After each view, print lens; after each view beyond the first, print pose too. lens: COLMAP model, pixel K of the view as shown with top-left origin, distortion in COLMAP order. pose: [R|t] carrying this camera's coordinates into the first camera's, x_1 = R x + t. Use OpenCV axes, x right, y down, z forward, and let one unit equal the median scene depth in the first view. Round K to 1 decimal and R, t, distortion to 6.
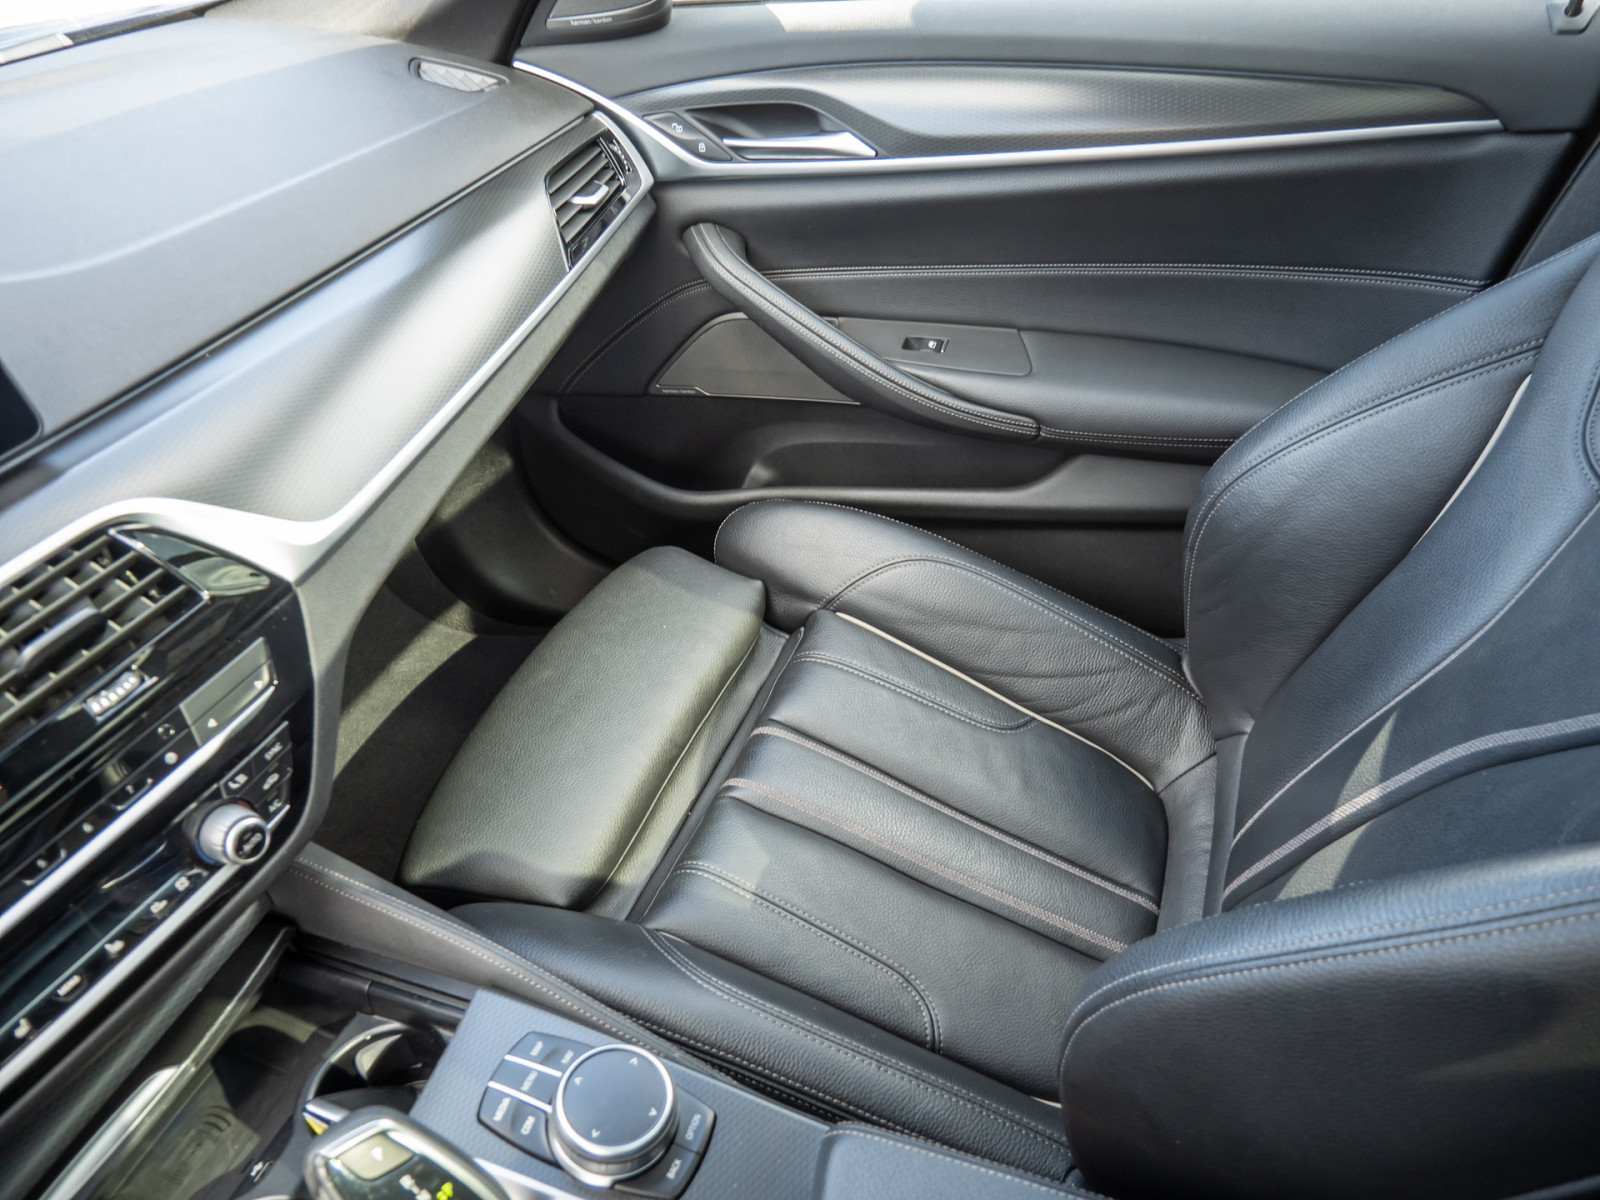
lens RADIAL K [[1160.3, 0, 792.8], [0, 1160.3, 601.3], [0, 0, 1]] dist [-0.048754, 0.013263]
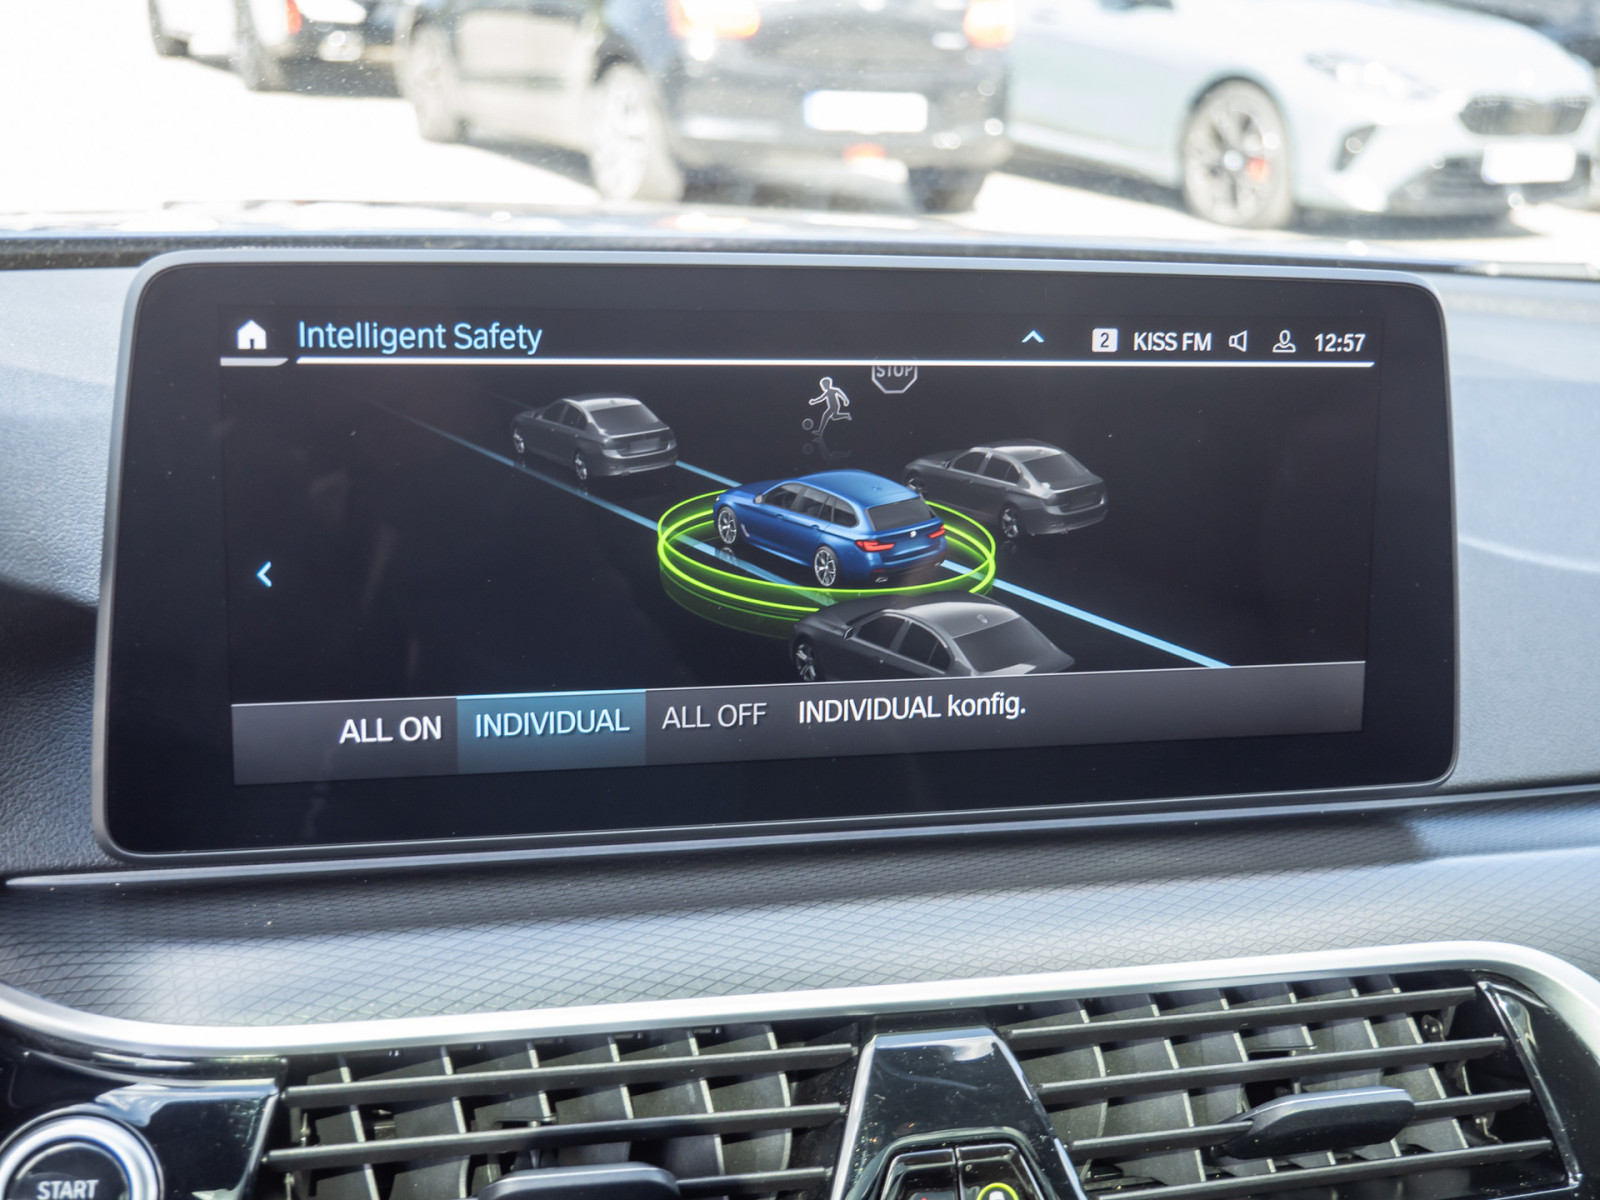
lens RADIAL K [[2033.6, 0, 791.4], [0, 2033.6, 599.8], [0, 0, 1]] dist [0.039683, 0.000000]
pose [[0.698208, 0.312603, -0.644038, -0.252863], [-0.531537, 0.828999, -0.173864, 0.125059], [0.479557, 0.463723, 0.744974, 0.041126]]
